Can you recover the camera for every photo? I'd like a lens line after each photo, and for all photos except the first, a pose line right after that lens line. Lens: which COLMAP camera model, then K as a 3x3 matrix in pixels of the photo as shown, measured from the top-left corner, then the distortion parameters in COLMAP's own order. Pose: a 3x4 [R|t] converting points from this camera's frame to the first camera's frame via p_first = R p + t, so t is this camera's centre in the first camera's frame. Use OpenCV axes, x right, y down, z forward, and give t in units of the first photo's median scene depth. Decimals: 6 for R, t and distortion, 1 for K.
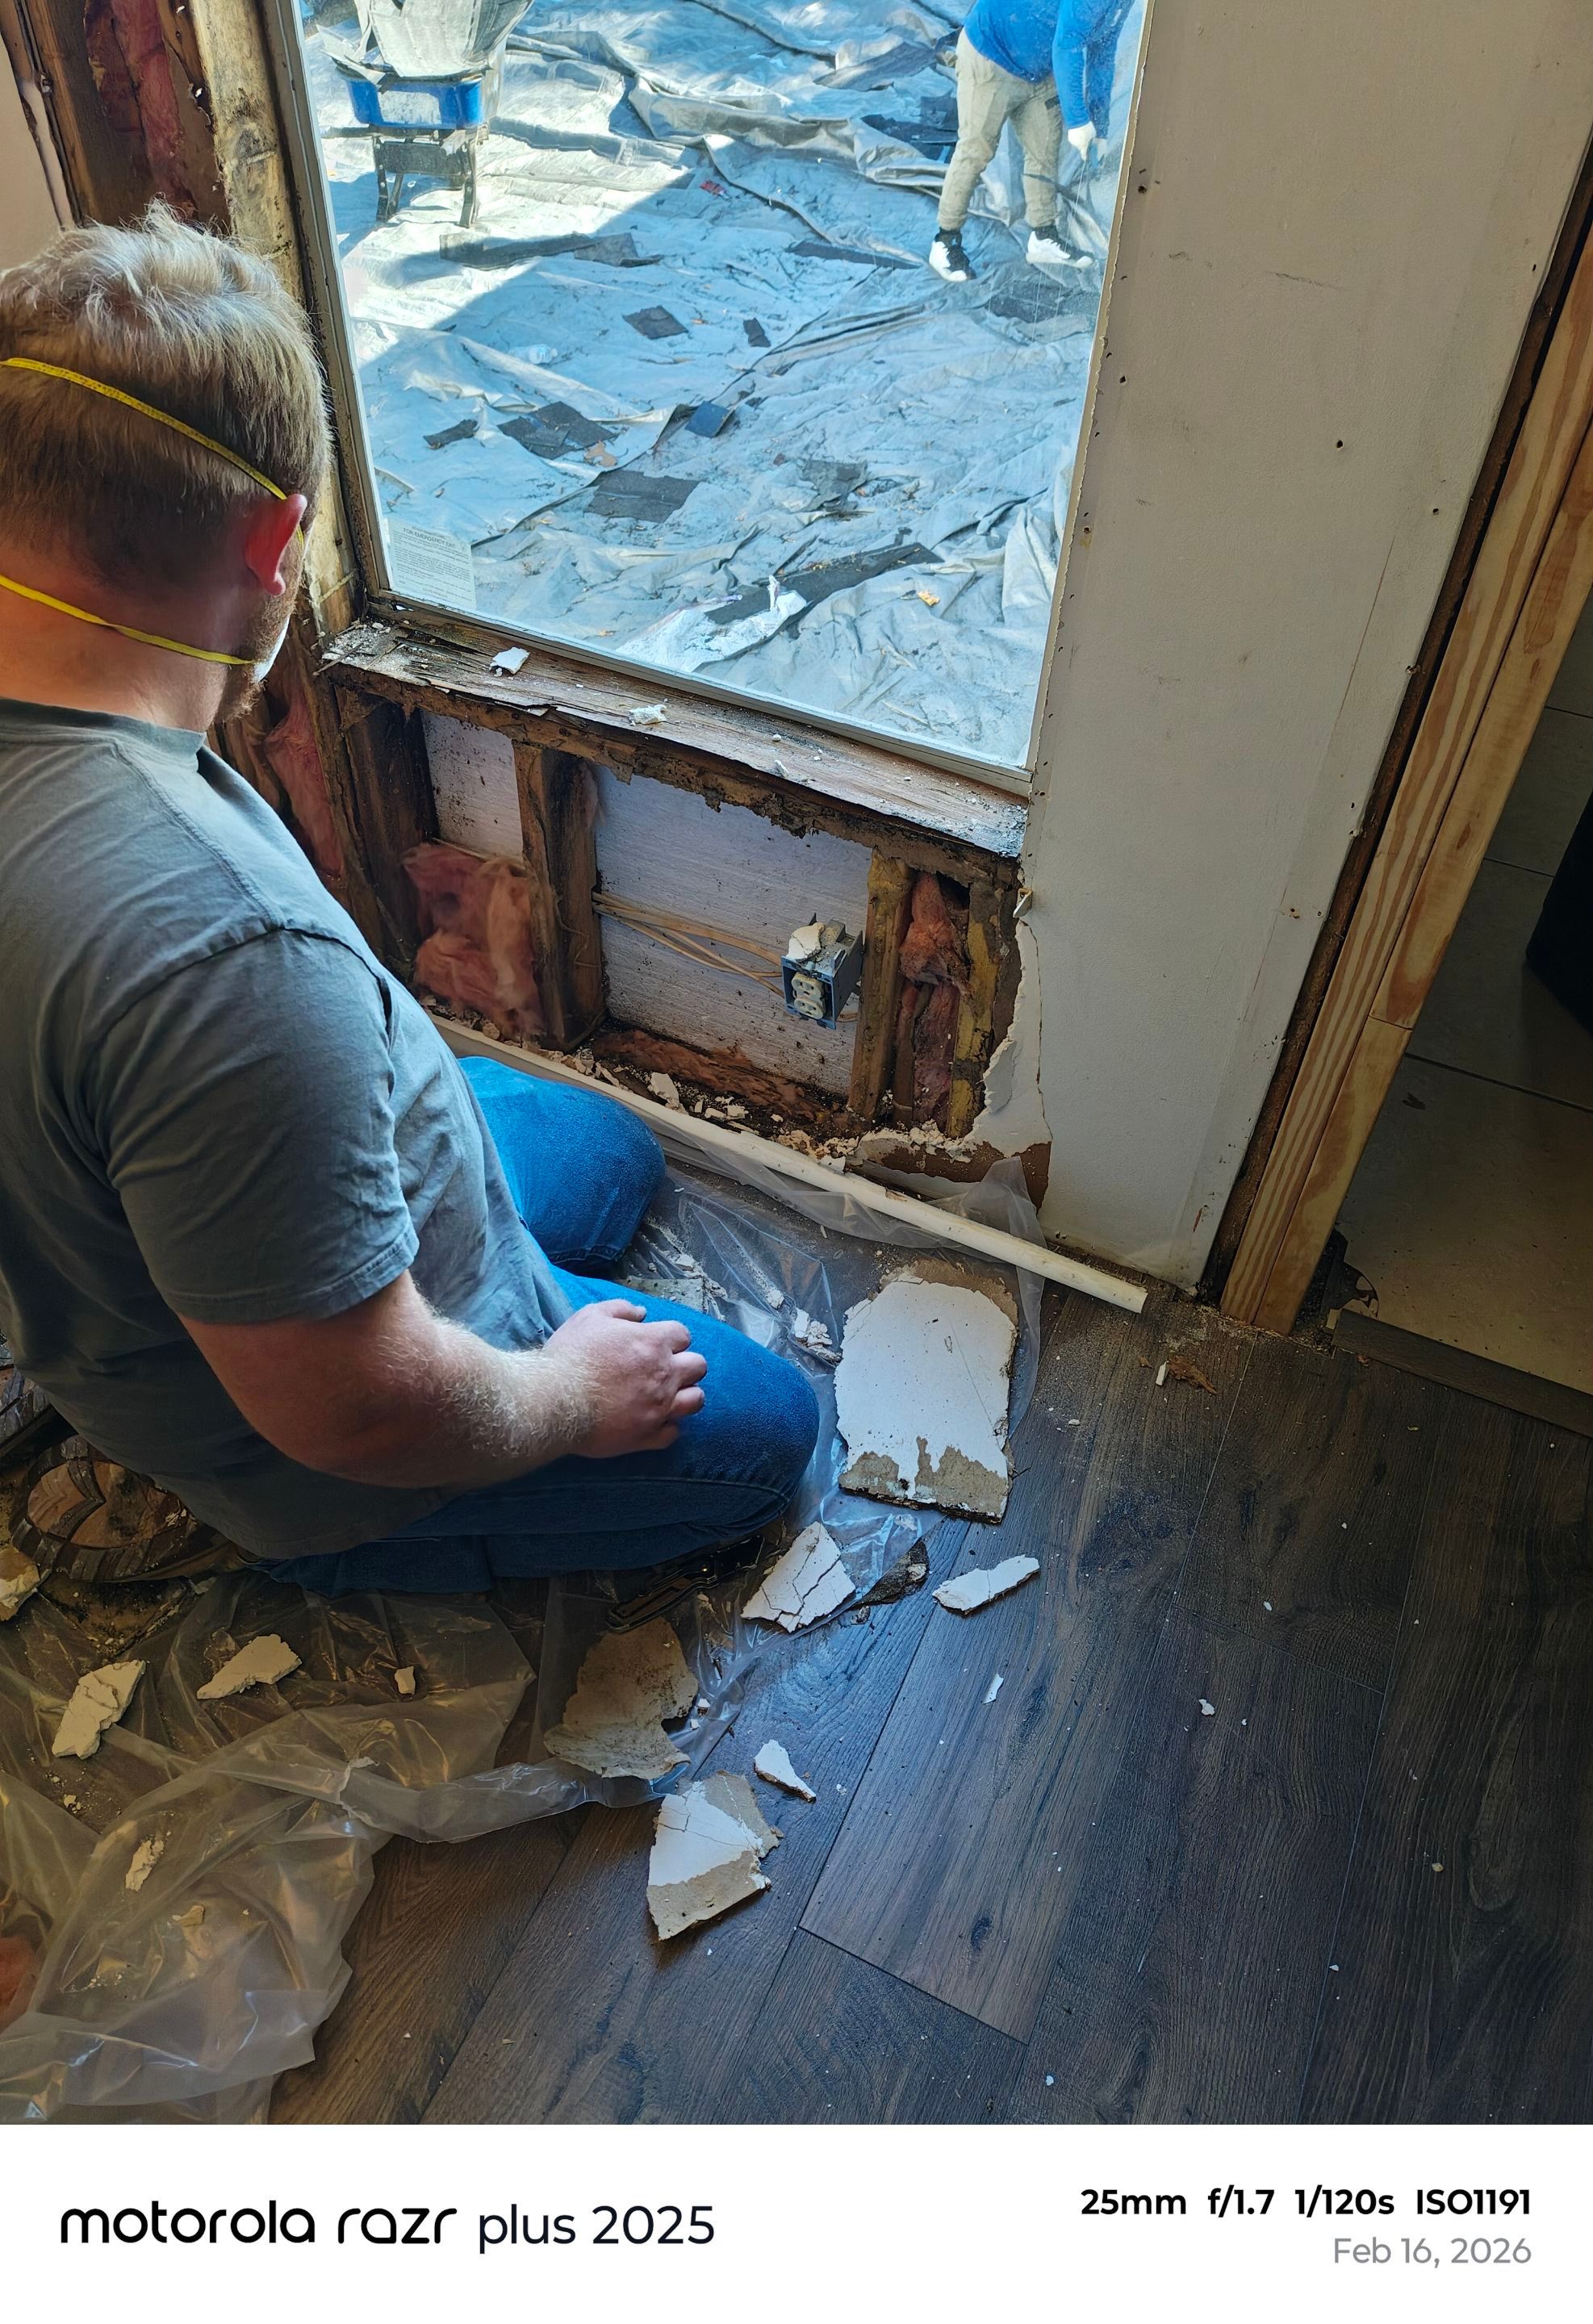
lens RADIAL K [[1501.8, 0, 770.2], [0, 1501.8, 1159.8], [0, 0, 1]] dist [0.060854, -0.085460]
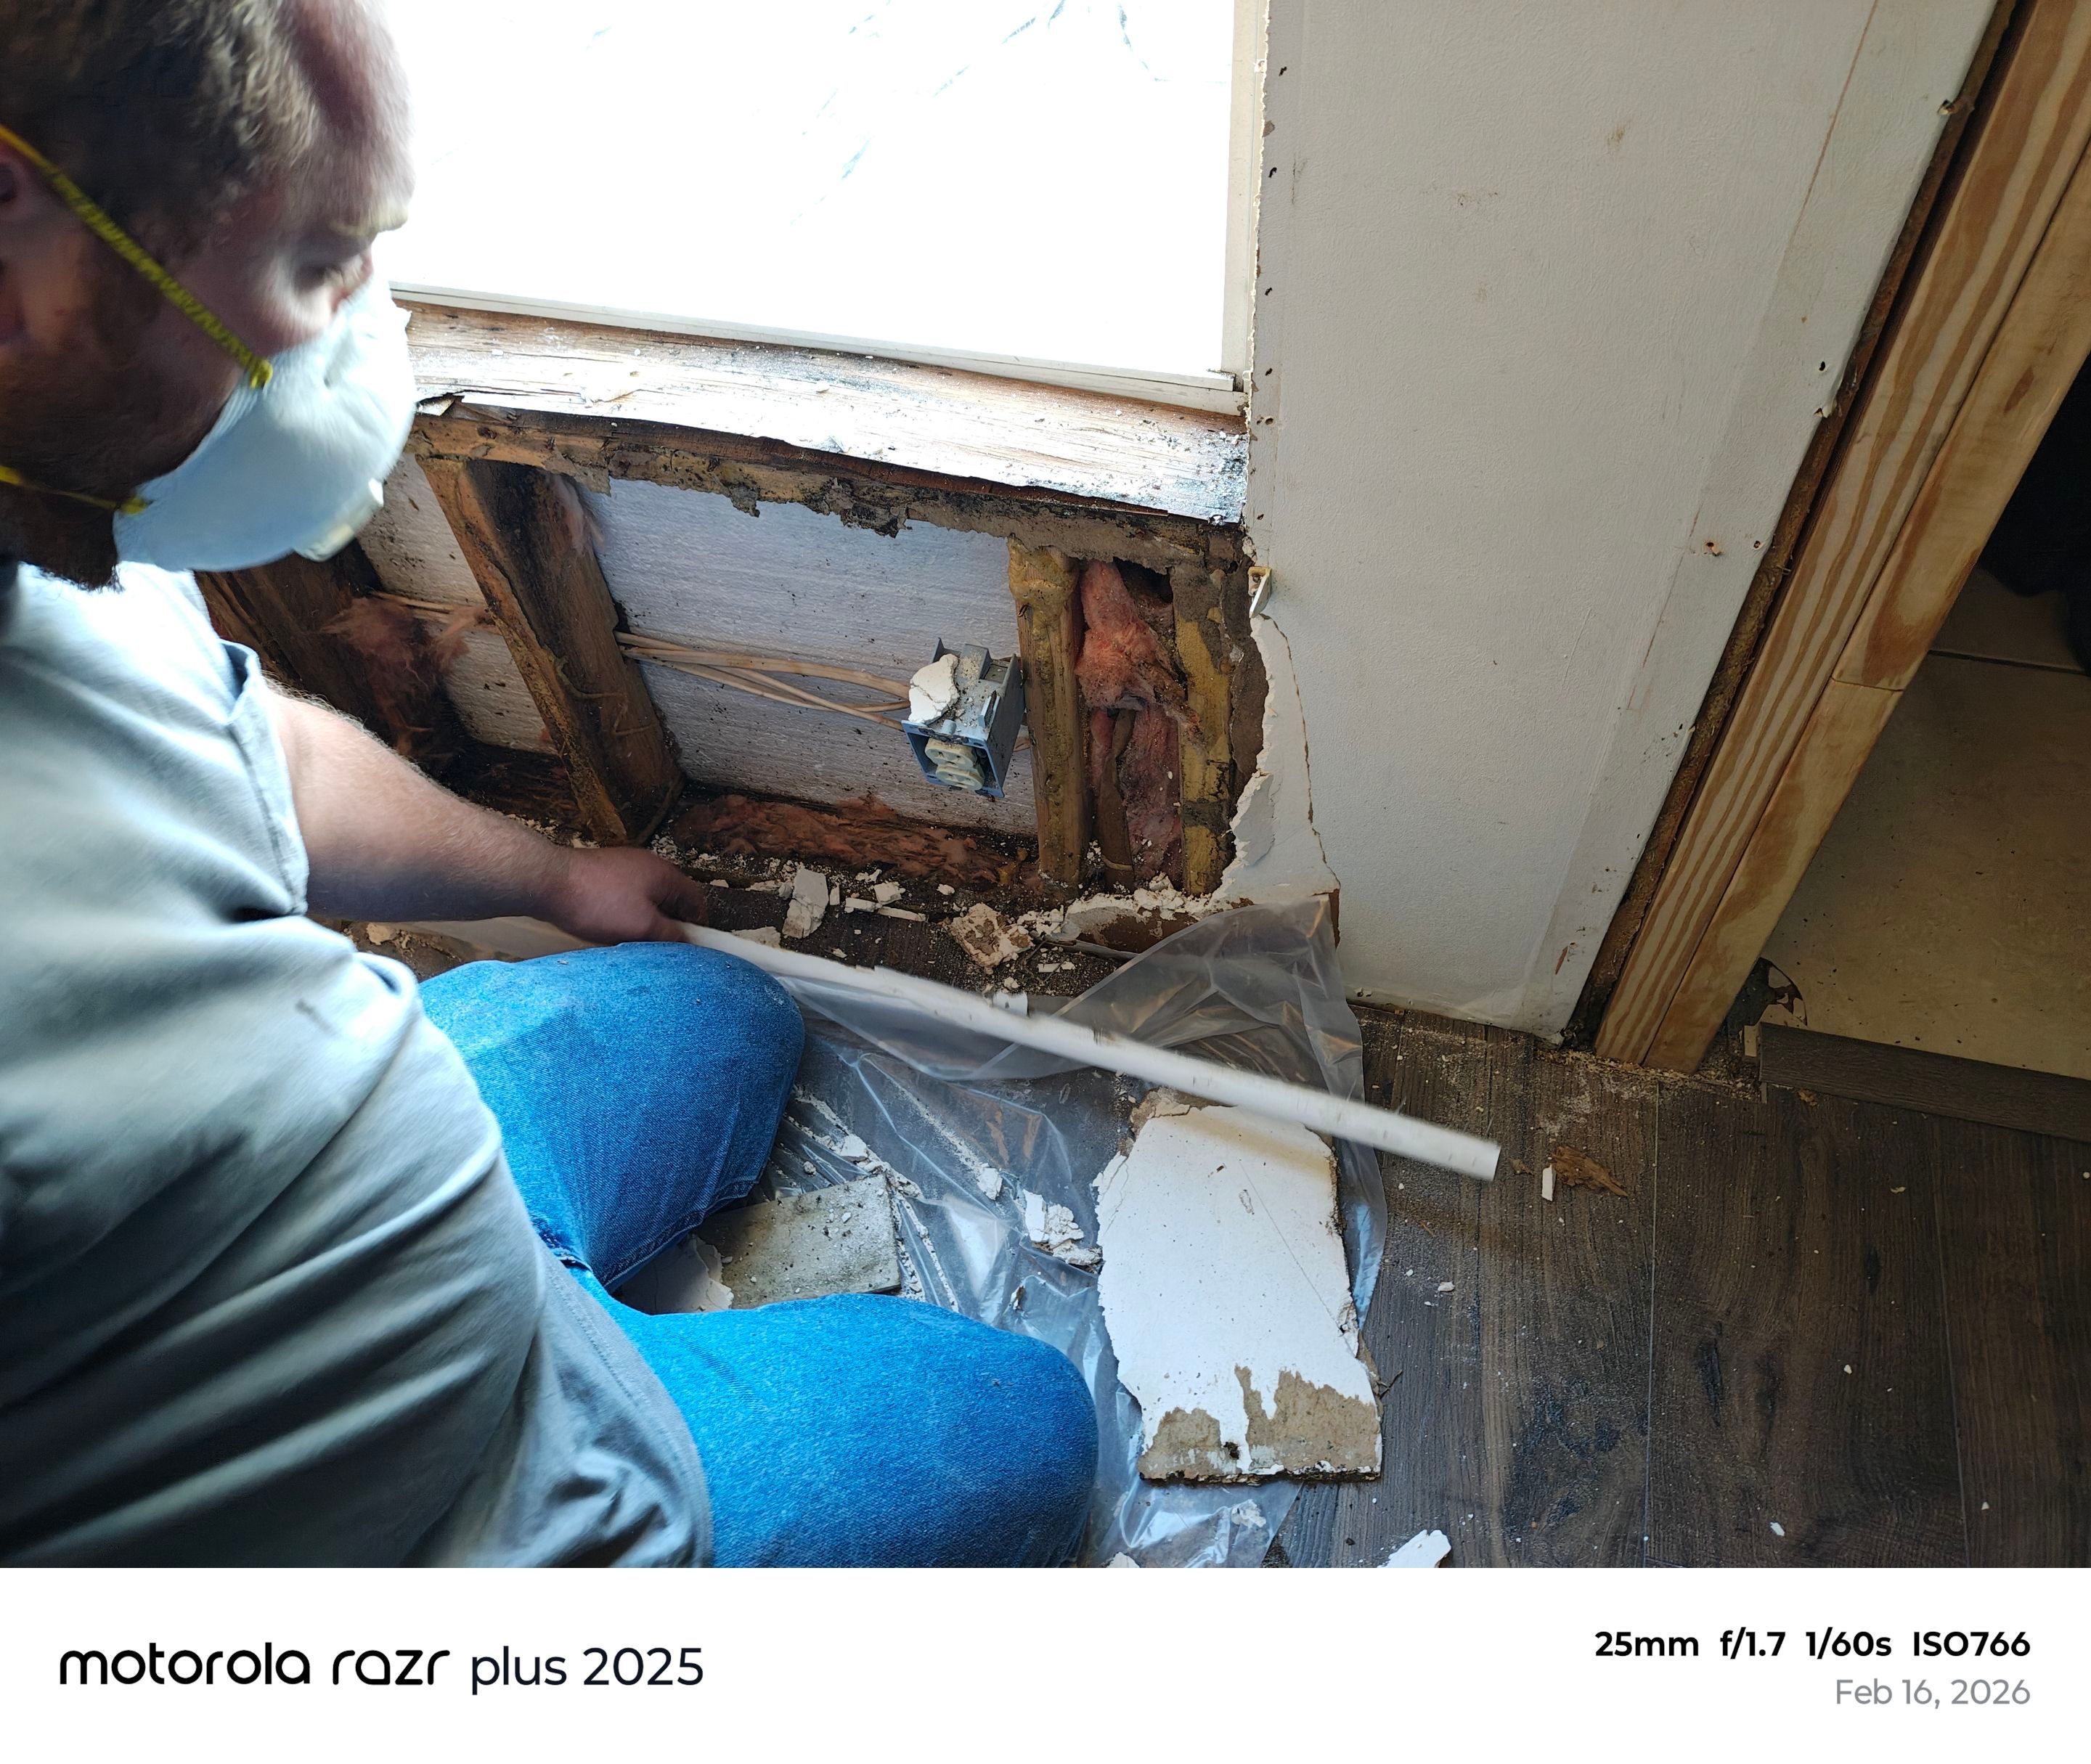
lens RADIAL K [[1273.1, 0, 1047.4], [0, 1273.1, 756.1], [0, 0, 1]] dist [0.041888, -0.037910]
pose [[0.978828, -0.197878, 0.052344, 0.037455], [0.190667, 0.974485, 0.118424, -0.173480], [-0.074442, -0.105937, 0.991582, 0.446835]]
